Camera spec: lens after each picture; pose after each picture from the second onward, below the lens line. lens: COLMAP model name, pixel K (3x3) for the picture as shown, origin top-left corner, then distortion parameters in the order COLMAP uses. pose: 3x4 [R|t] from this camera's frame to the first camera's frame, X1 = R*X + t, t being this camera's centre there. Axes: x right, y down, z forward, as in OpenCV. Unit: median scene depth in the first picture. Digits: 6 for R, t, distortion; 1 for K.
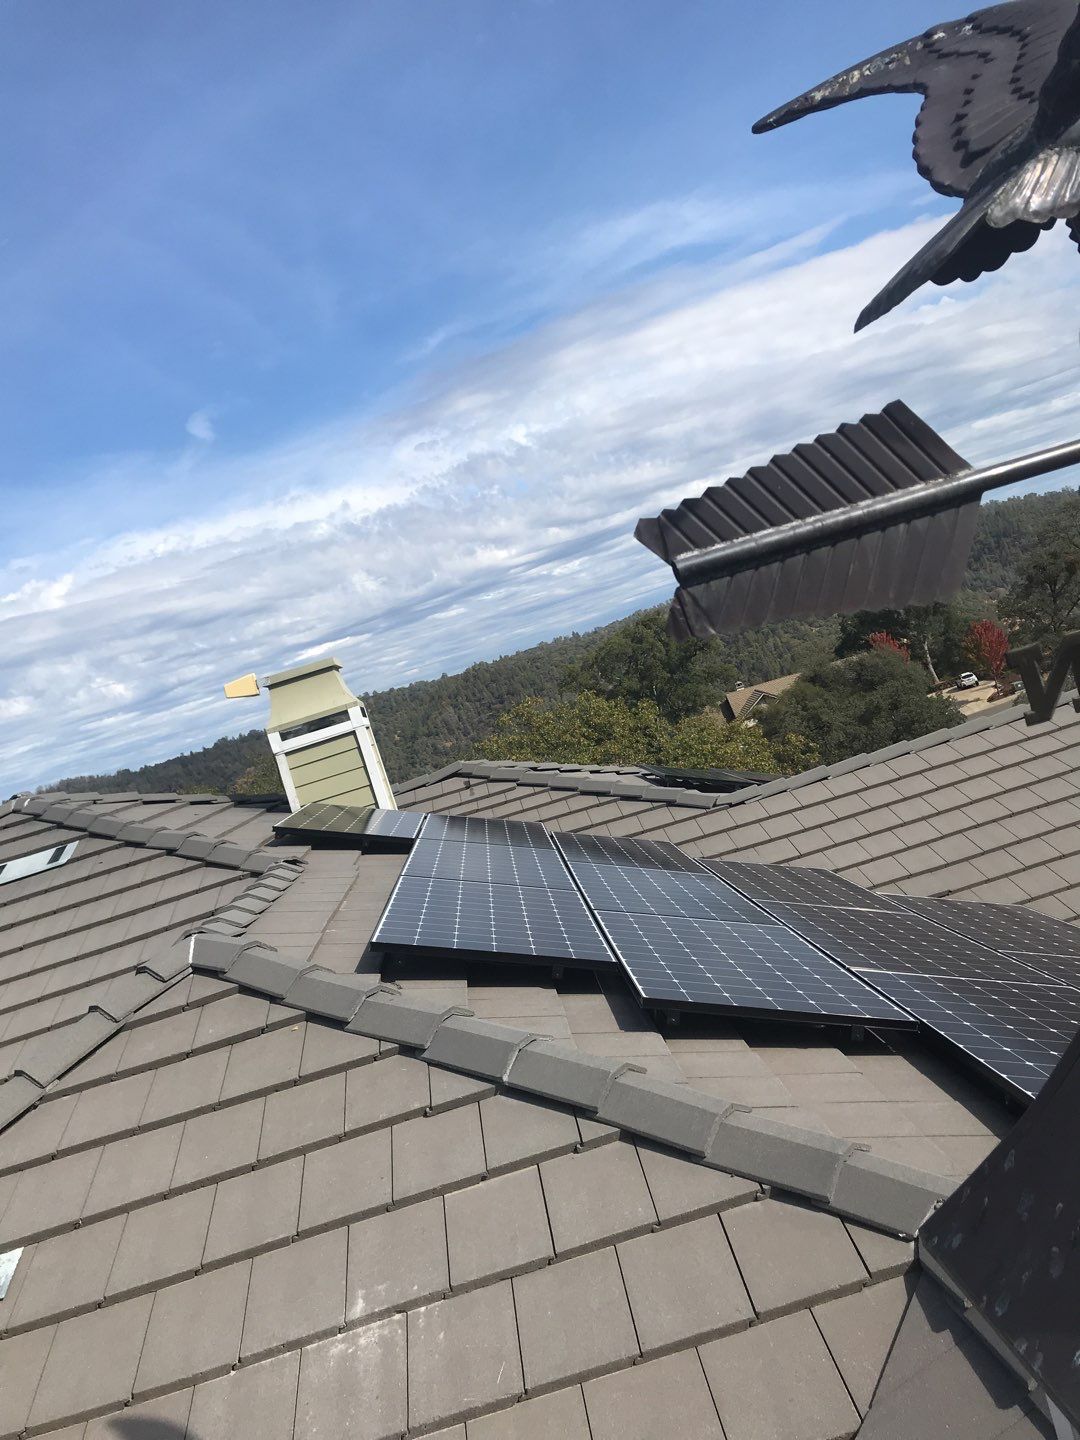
lens RADIAL K [[1359.3, 0, 540.0], [0, 1359.3, 720.0], [0, 0, 1]] dist [0.044680, 0.004177]
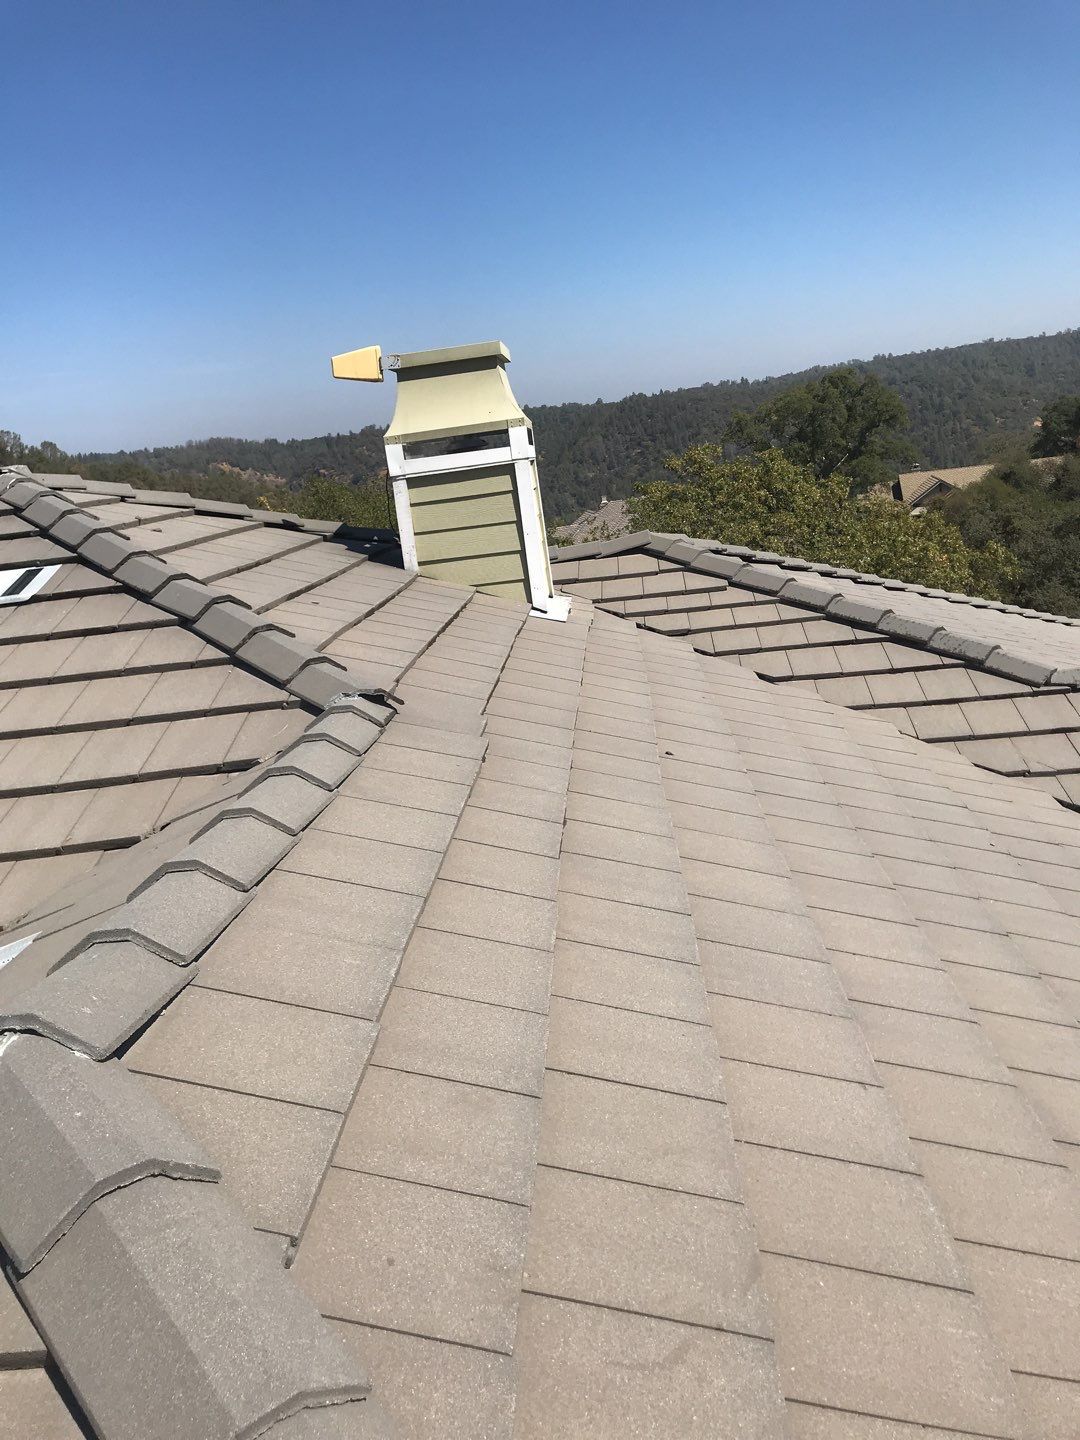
lens RADIAL K [[1246.0, 0, 540.0], [0, 1246.0, 720.0], [0, 0, 1]] dist [0.090644, -0.191882]
pose [[0.979183, 0.193585, -0.061033, -0.018446], [-0.176225, 0.959989, 0.217635, -0.002086], [0.100722, -0.202349, 0.974120, 0.113288]]
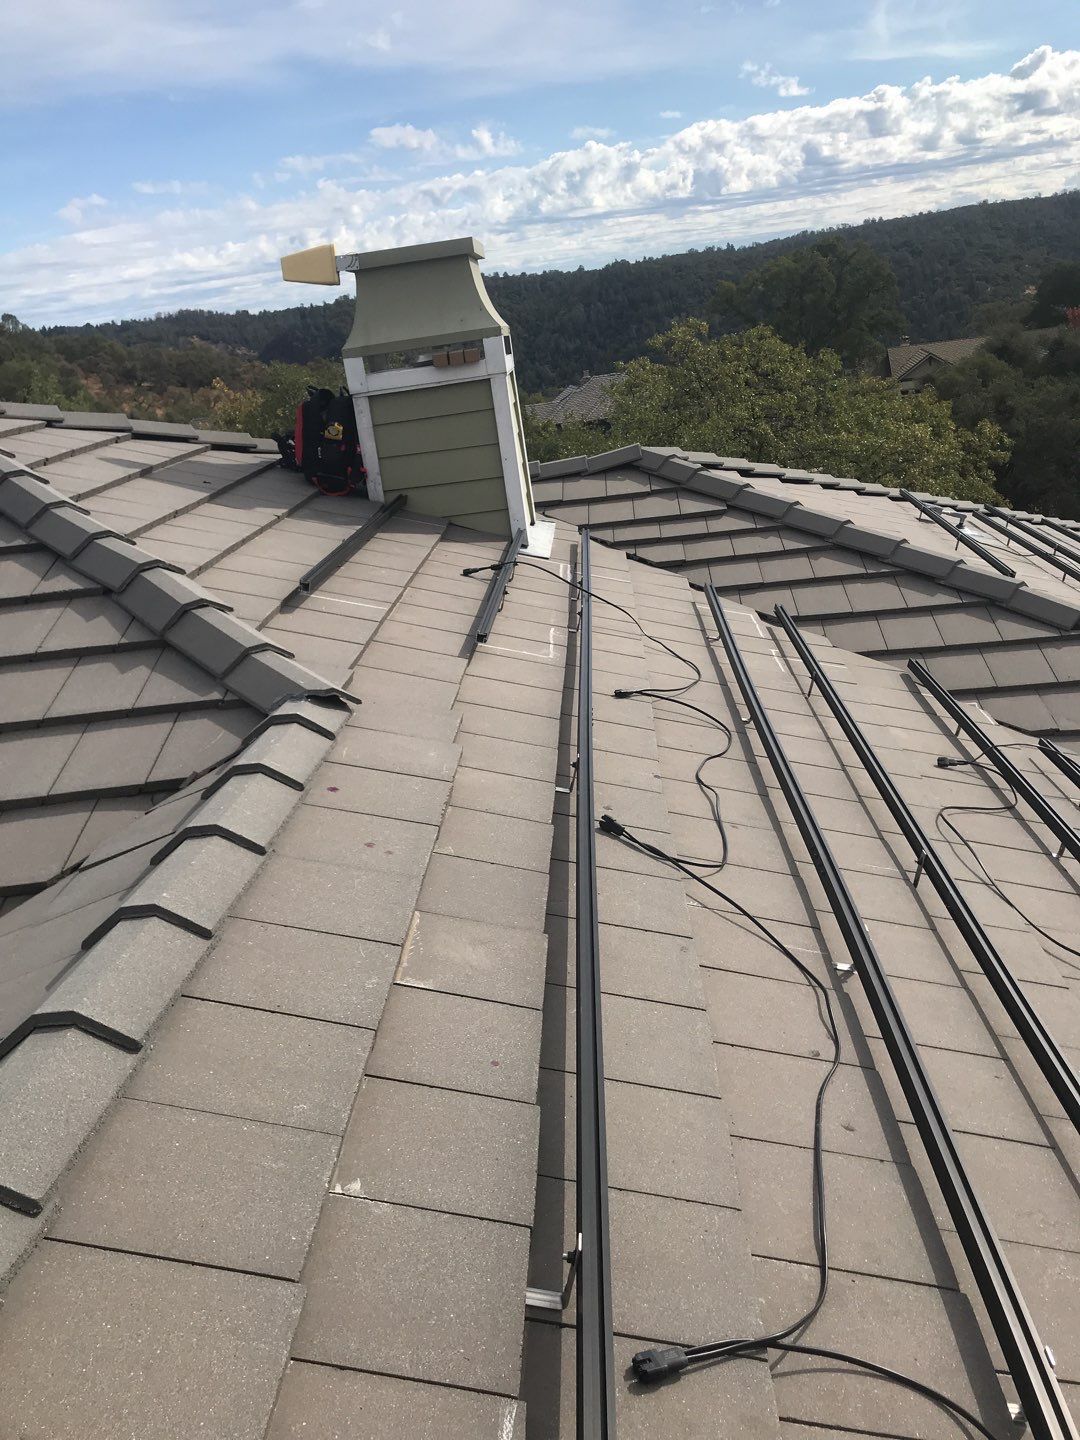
lens RADIAL K [[1229.2, 0, 540.0], [0, 1229.2, 720.0], [0, 0, 1]] dist [0.027833, -0.005438]
pose [[0.981267, 0.190708, -0.027307, -0.021324], [-0.172581, 0.933151, 0.315348, -0.007798], [0.085621, -0.304728, 0.948583, 0.133546]]
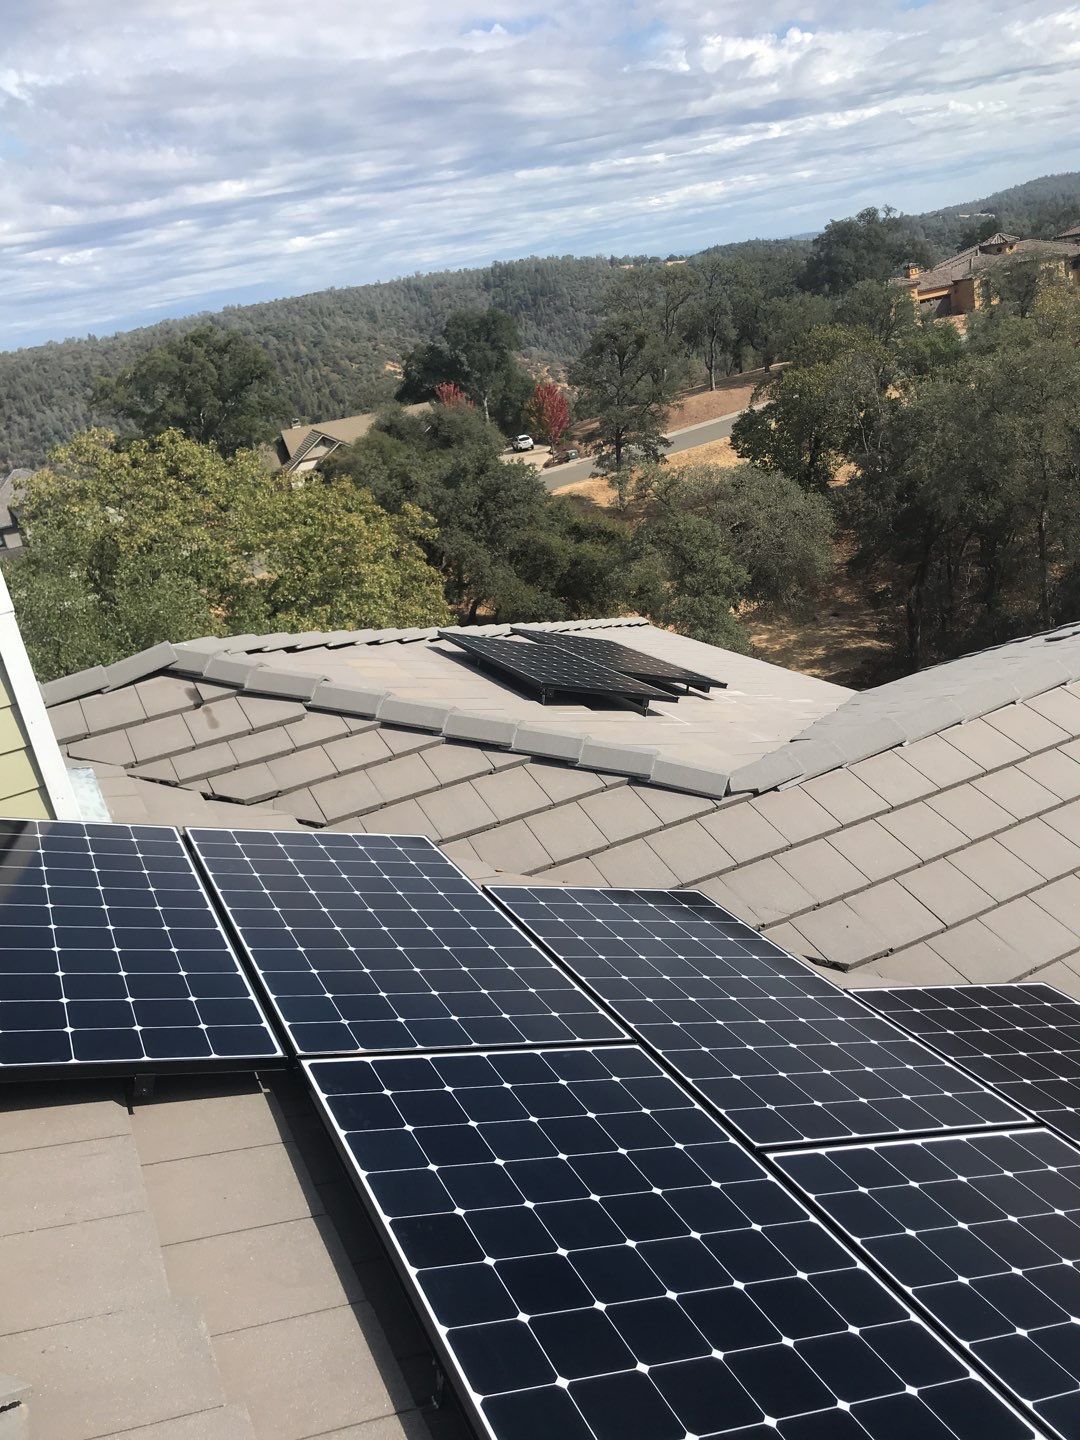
lens RADIAL K [[1184.1, 0, 540.0], [0, 1184.1, 720.0], [0, 0, 1]] dist [0.012069, 0.013788]
pose [[0.910269, -0.000797, 0.414016, -0.038794], [-0.095596, 0.972572, 0.212051, -0.016832], [-0.402829, -0.232602, 0.885226, 0.174851]]
